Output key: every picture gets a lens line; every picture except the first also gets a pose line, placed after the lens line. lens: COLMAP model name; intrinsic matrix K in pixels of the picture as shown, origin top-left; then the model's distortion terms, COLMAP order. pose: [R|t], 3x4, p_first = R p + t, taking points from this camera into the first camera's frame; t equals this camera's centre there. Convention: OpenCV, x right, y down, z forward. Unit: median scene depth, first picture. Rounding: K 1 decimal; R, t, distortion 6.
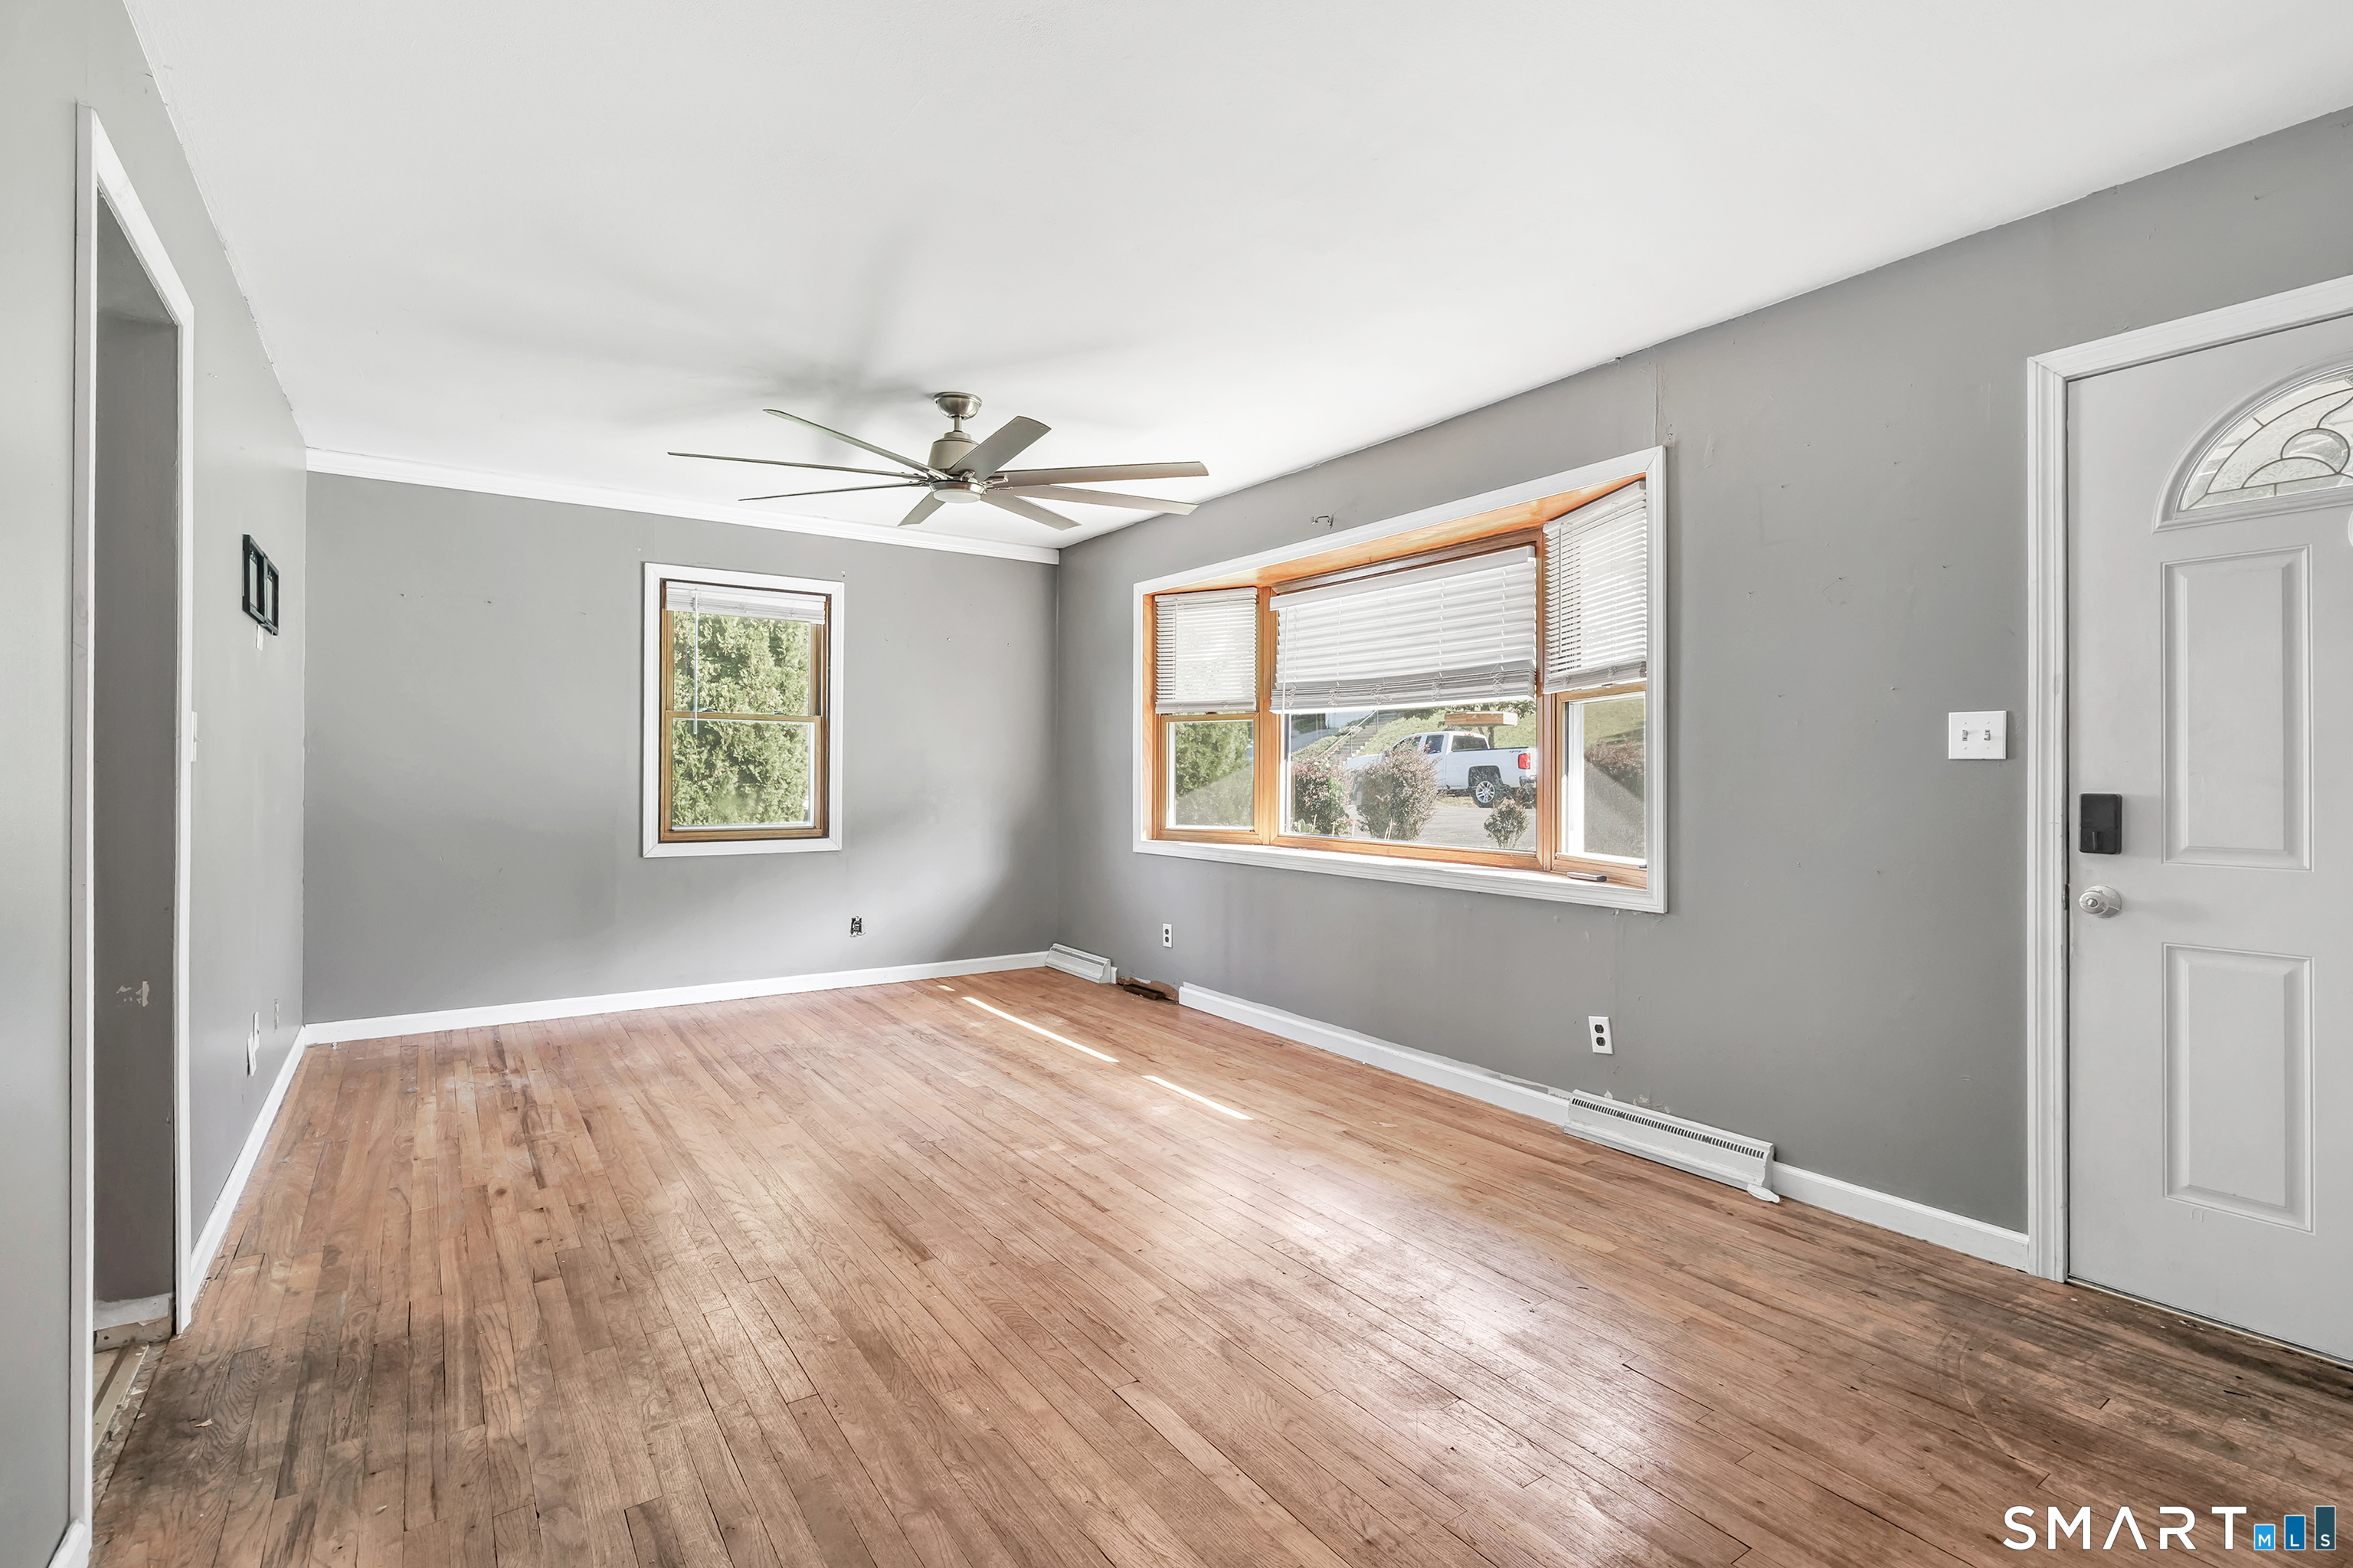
lens RADIAL K [[1178.3, 0, 1176.5], [0, 1178.3, 784.0], [0, 0, 1]] dist [-0.000281, -0.000251]
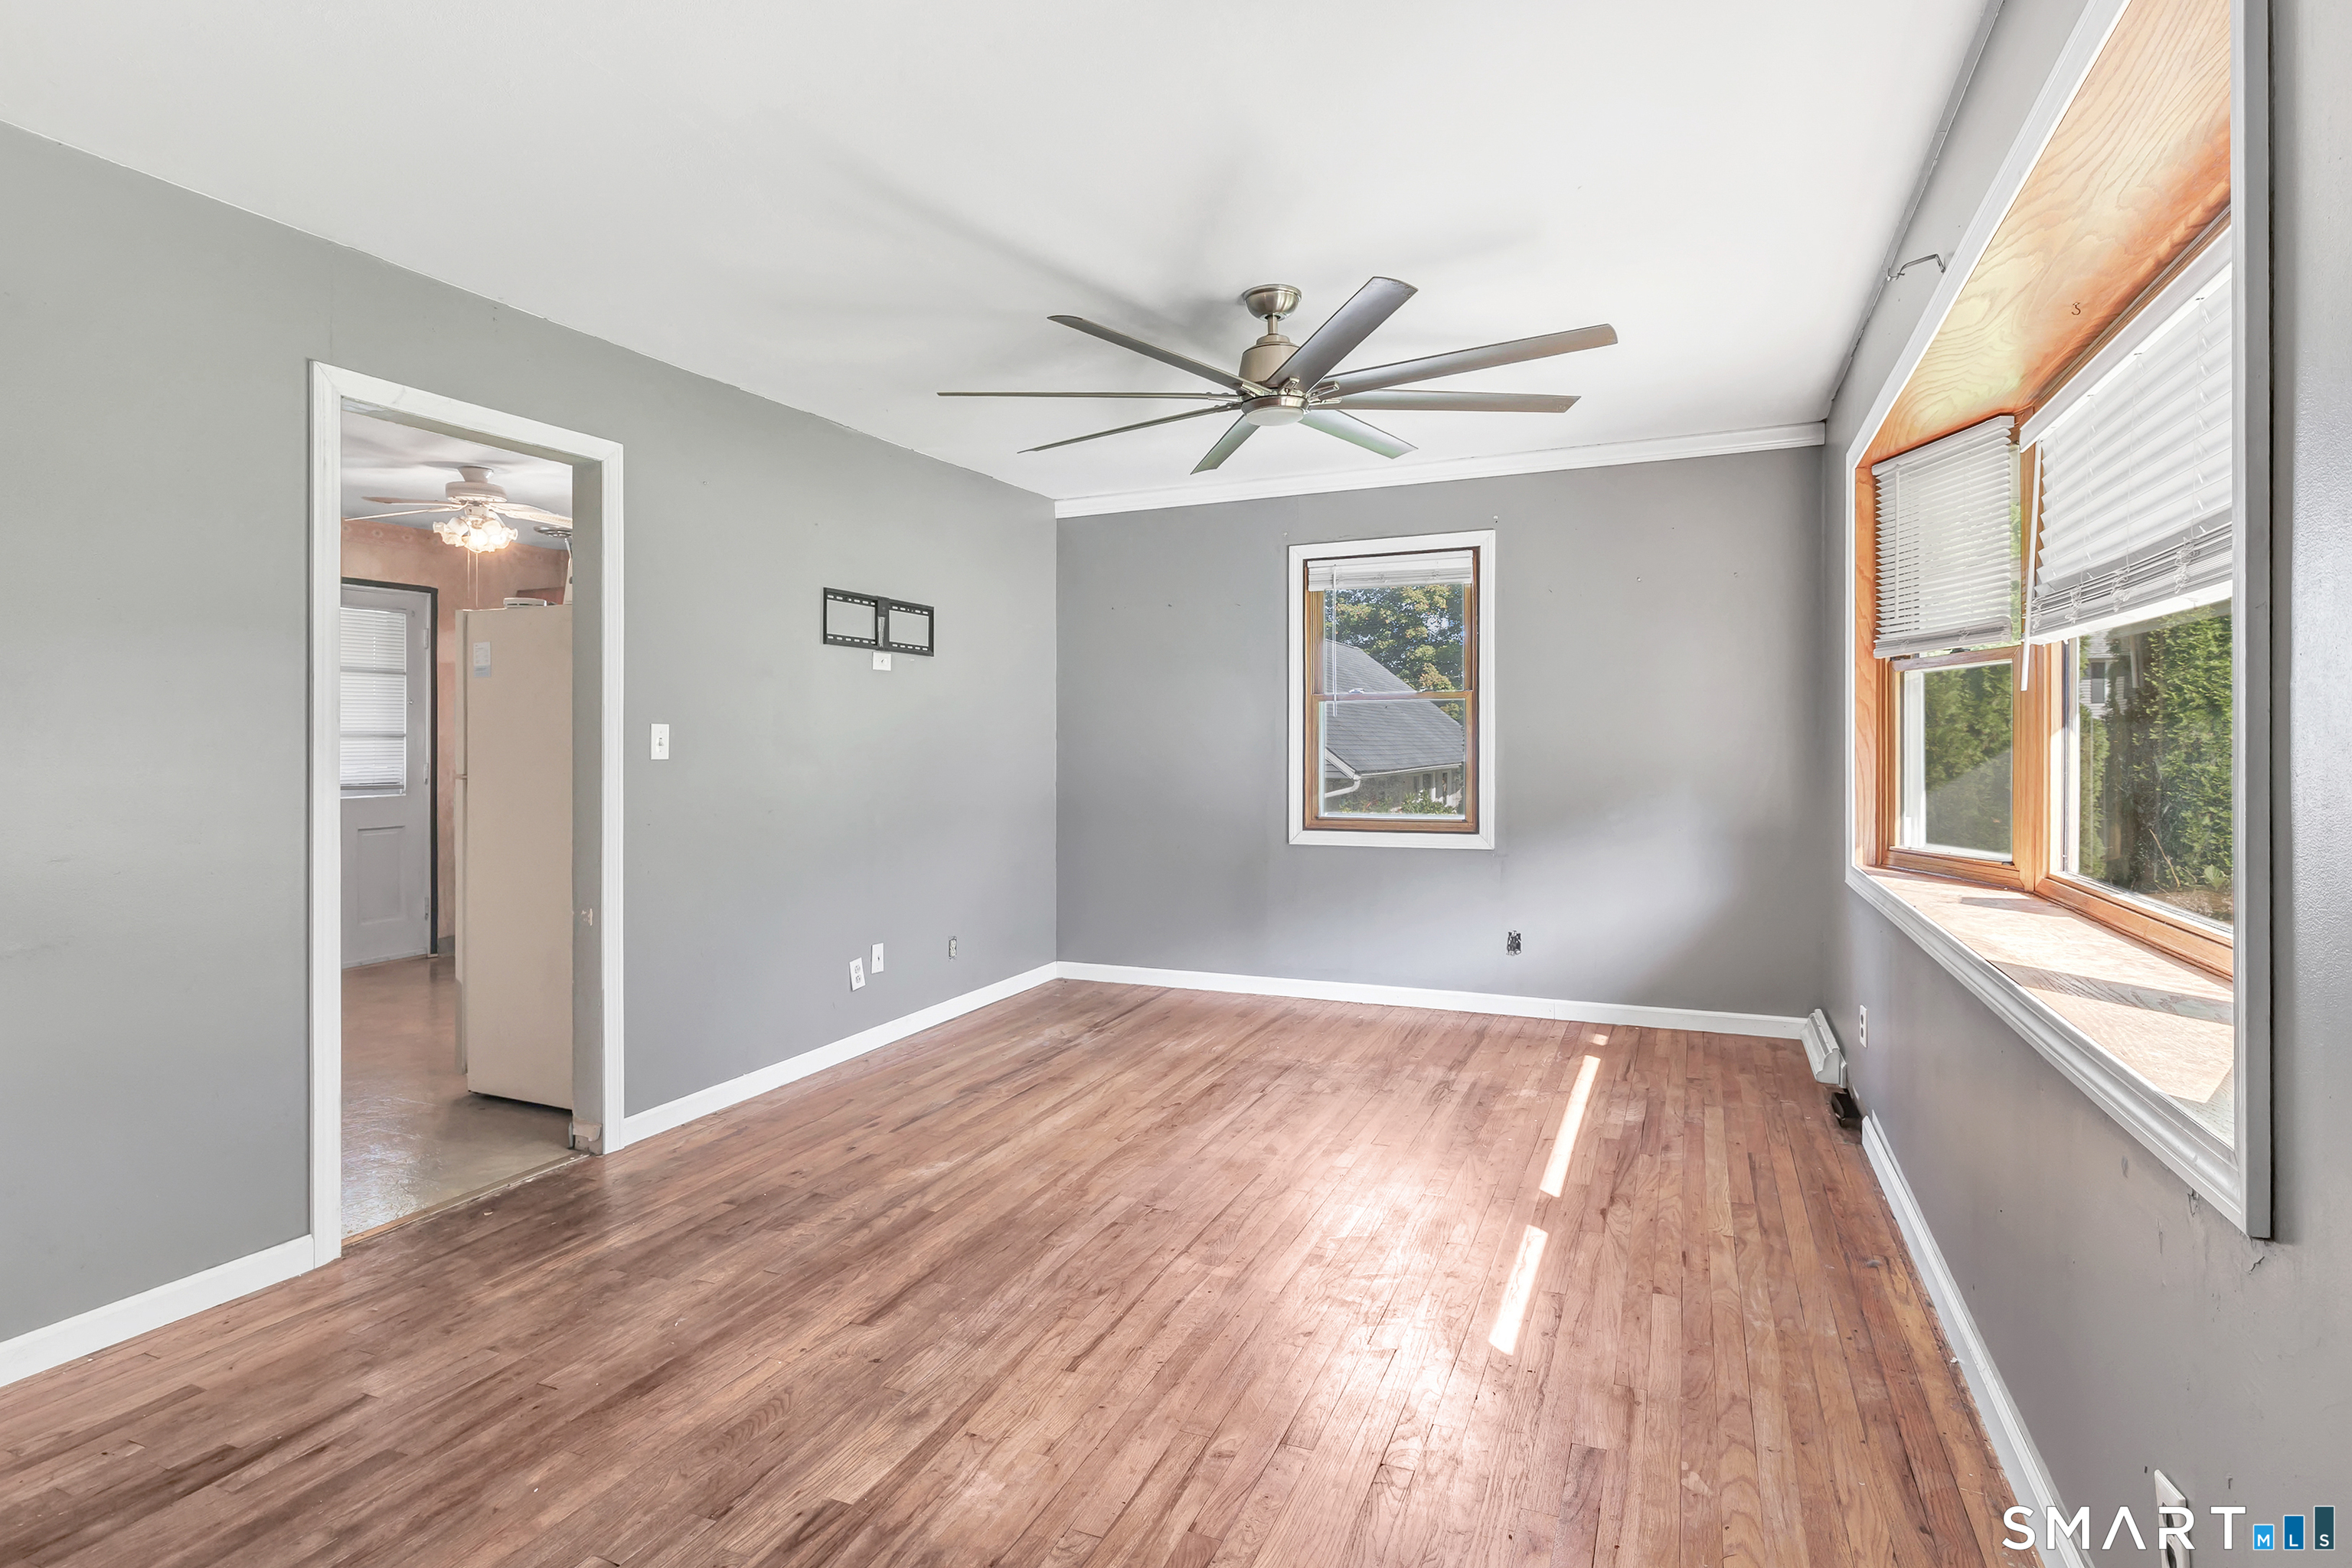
lens RADIAL K [[1175.6, 0, 1082.4], [0, 1175.6, 752.8], [0, 0, 1]] dist [0.000994, -0.000944]
pose [[0.498598, -0.005594, -0.866815, 0.441669], [0.000251, 0.999980, -0.006309, -0.011001], [0.866833, 0.002928, 0.498590, 0.493889]]
